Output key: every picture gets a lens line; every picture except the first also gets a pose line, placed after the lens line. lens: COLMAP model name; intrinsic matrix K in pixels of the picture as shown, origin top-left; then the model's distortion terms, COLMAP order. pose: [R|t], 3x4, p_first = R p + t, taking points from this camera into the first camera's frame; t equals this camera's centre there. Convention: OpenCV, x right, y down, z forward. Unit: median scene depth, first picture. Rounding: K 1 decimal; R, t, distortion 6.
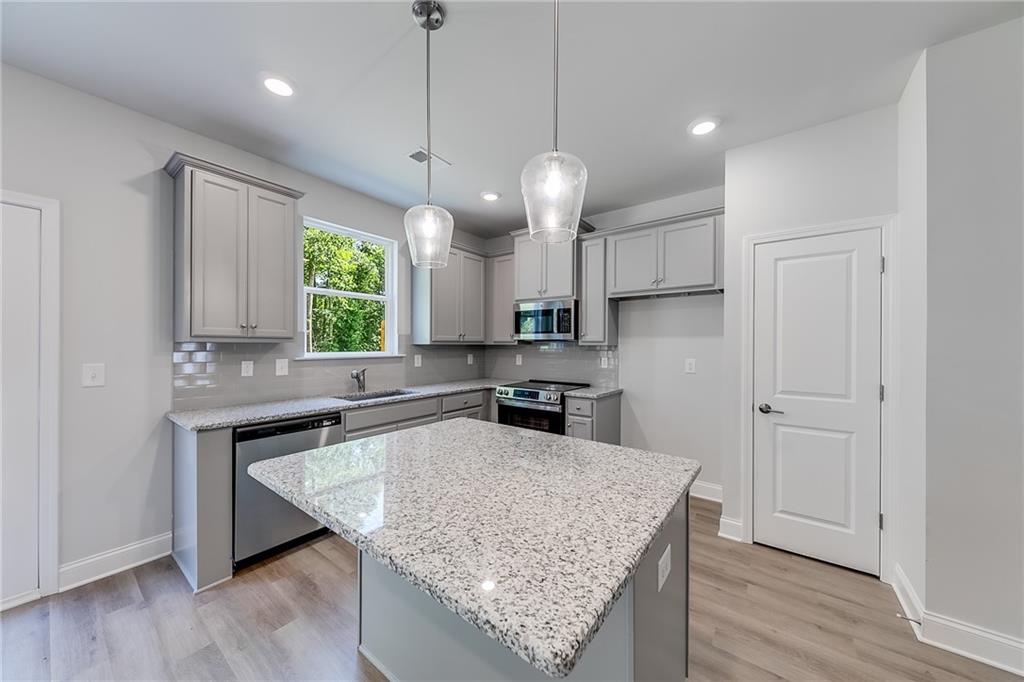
lens RADIAL K [[349.1, 0, 515.7], [0, 349.1, 345.7], [0, 0, 1]] dist [0.011017, -0.001373]
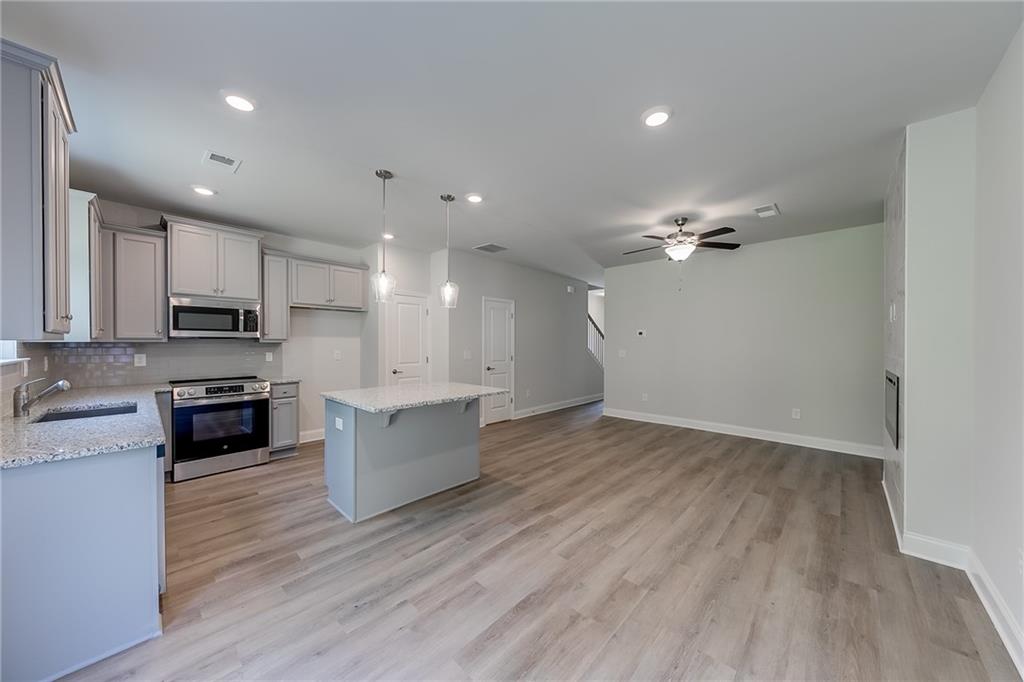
lens RADIAL K [[349.1, 0, 511.2], [0, 349.1, 340.6], [0, 0, 1]] dist [0.011017, -0.001373]
pose [[0.117611, 0.000410, 0.993060, -0.920598], [0.002270, 0.999997, -0.000682, -0.004450], [-0.993057, 0.002334, 0.117610, 0.028080]]
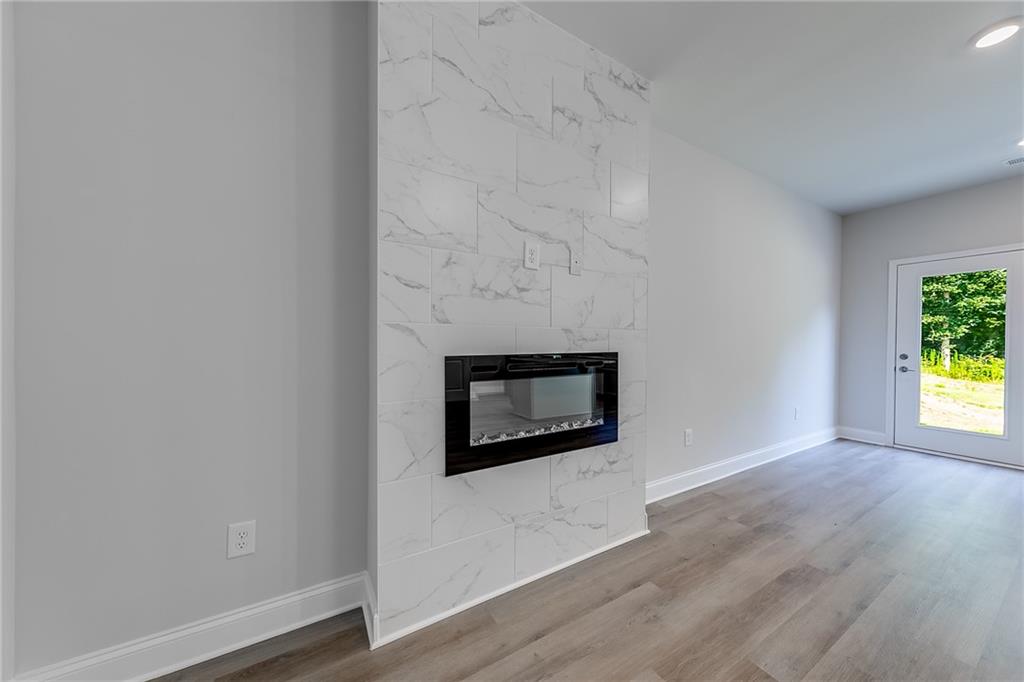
lens RADIAL K [[349.1, 0, 508.9], [0, 349.1, 343.3], [0, 0, 1]] dist [0.011017, -0.001373]
pose [[-0.385944, -0.003206, -0.922517, 0.505949], [-0.012422, 0.999921, 0.001722, 0.058126], [0.922439, 0.012124, -0.385953, -0.614857]]
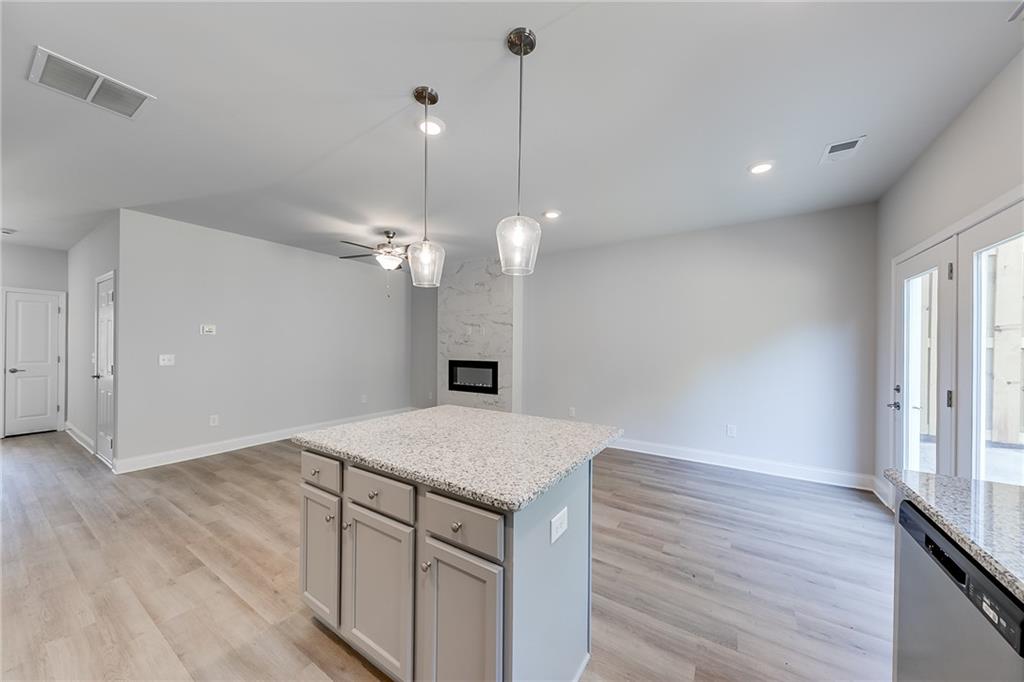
lens RADIAL K [[349.1, 0, 514.3], [0, 349.1, 343.5], [0, 0, 1]] dist [0.011017, -0.001373]
pose [[-0.997713, -0.013915, -0.066148, -0.073612], [-0.013610, 0.999895, -0.005049, -0.002339], [0.066211, -0.004137, -0.997797, 0.904731]]
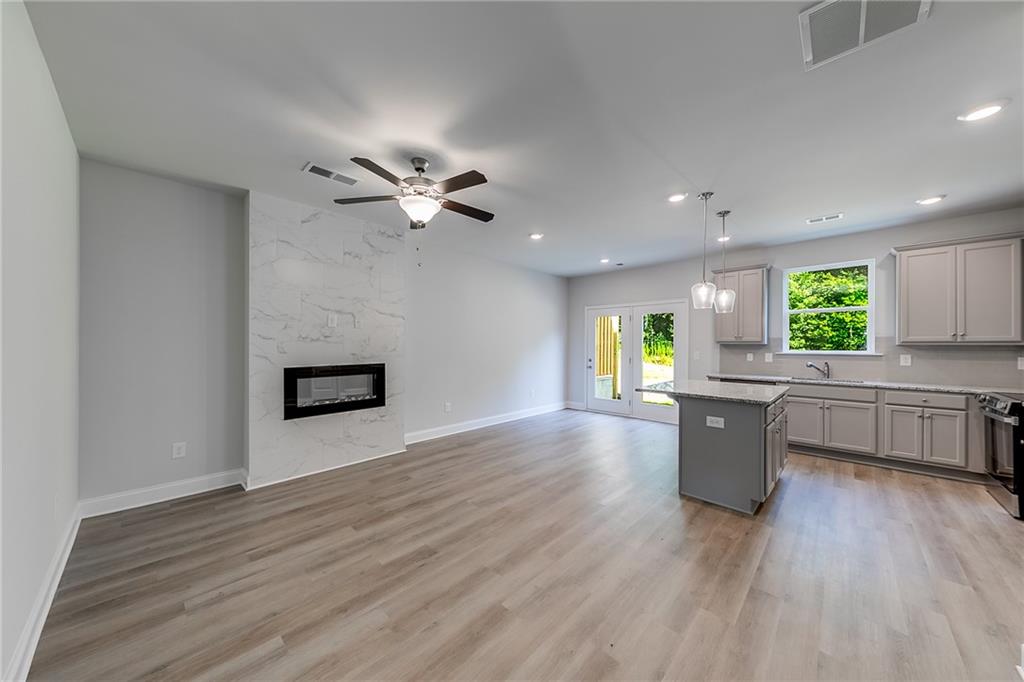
lens RADIAL K [[349.1, 0, 512.5], [0, 349.1, 342.8], [0, 0, 1]] dist [0.011017, -0.001373]
pose [[-0.118661, -0.011087, -0.992873, 1.056075], [-0.006682, 0.999924, -0.010368, 0.009959], [0.992912, 0.005404, -0.118727, -0.086387]]
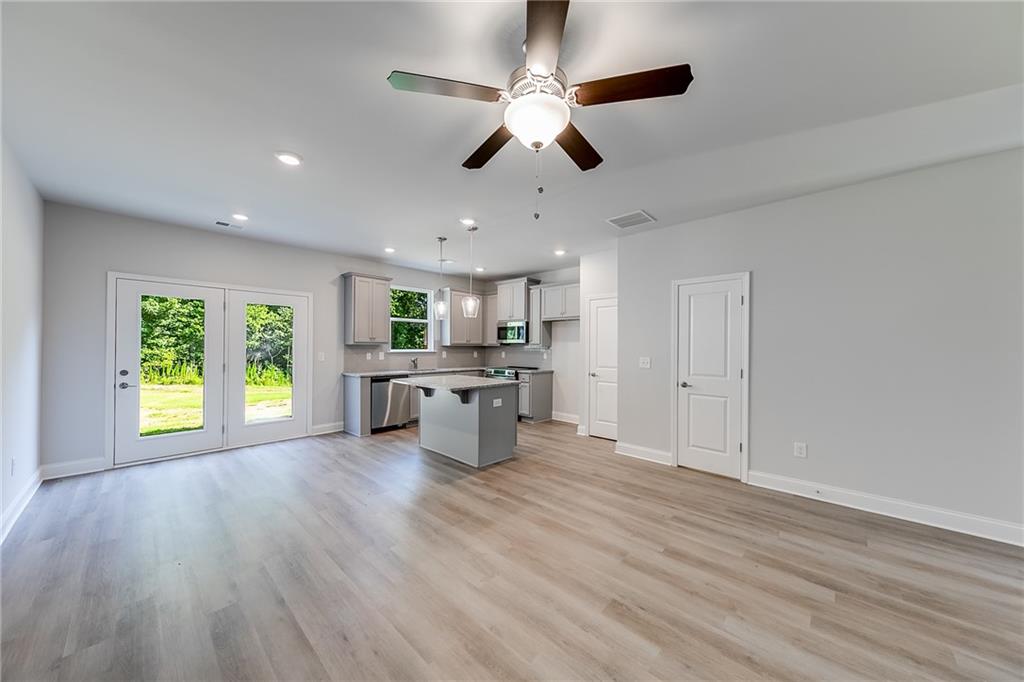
lens RADIAL K [[349.1, 0, 517.5], [0, 349.1, 345.3], [0, 0, 1]] dist [0.011017, -0.001373]
pose [[0.994737, 0.000207, -0.102461, 0.320098], [-0.000805, 0.999983, -0.005800, 0.005735], [0.102459, 0.005852, 0.994720, -0.867522]]
